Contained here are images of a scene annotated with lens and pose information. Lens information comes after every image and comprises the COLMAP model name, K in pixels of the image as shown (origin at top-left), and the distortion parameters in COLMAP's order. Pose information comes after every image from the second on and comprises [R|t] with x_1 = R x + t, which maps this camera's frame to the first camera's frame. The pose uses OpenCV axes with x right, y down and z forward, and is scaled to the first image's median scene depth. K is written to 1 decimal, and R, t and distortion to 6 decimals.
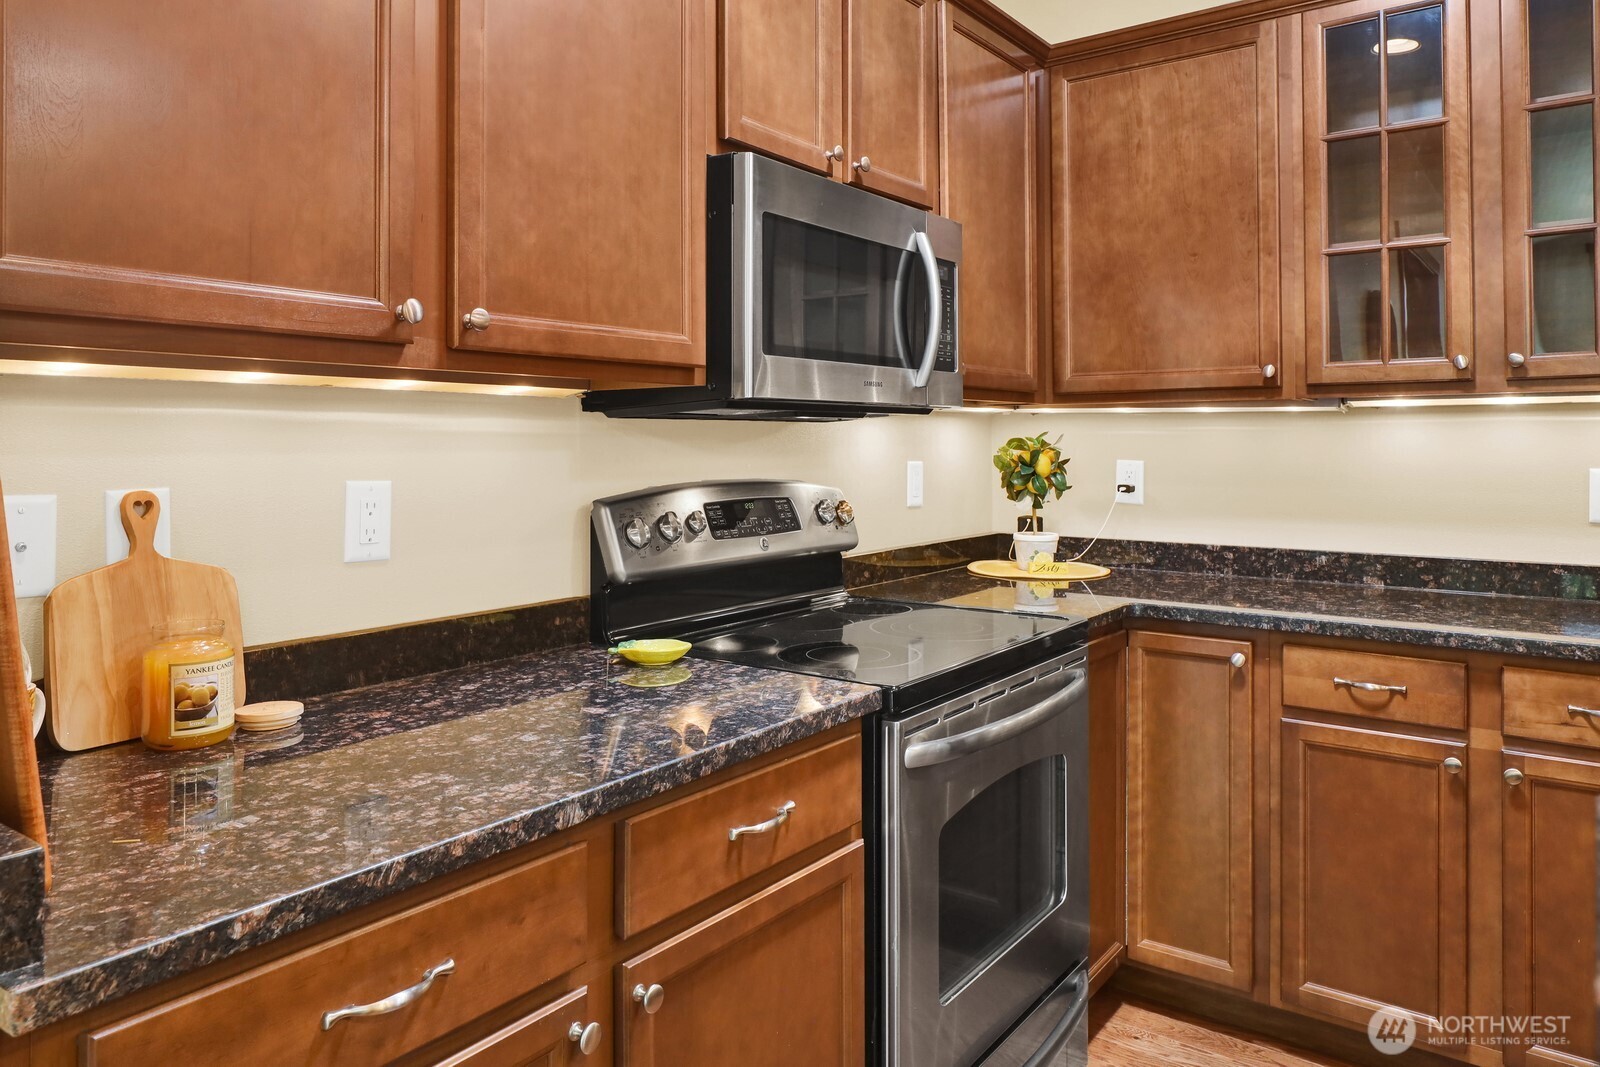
lens RADIAL K [[1098.7, 0, 800.0], [0, 1098.7, 533.5], [0, 0, 1]] dist [-0.004679, -0.002060]
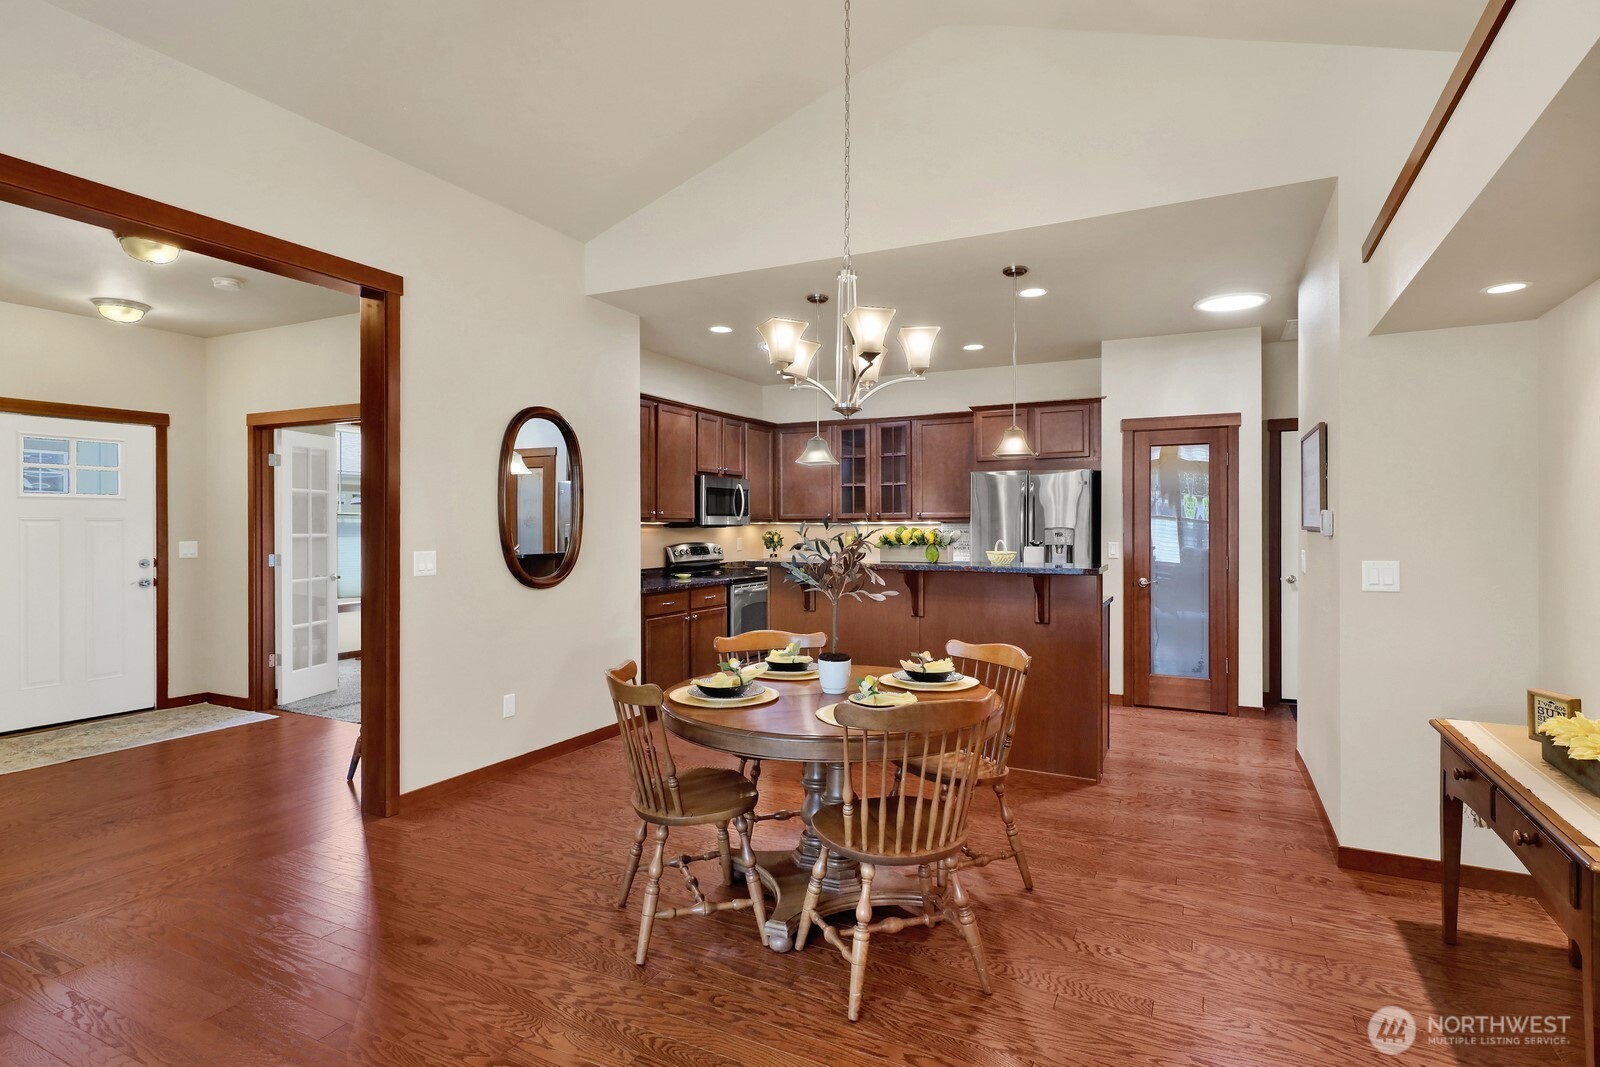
lens RADIAL K [[839.1, 0, 800.0], [0, 839.1, 533.5], [0, 0, 1]] dist [-0.004545, -0.001022]
pose [[0.987216, 0.006225, 0.159267, -0.174750], [0.005754, 0.997194, -0.074646, 0.161301], [-0.159285, 0.074608, 0.984410, -2.218366]]
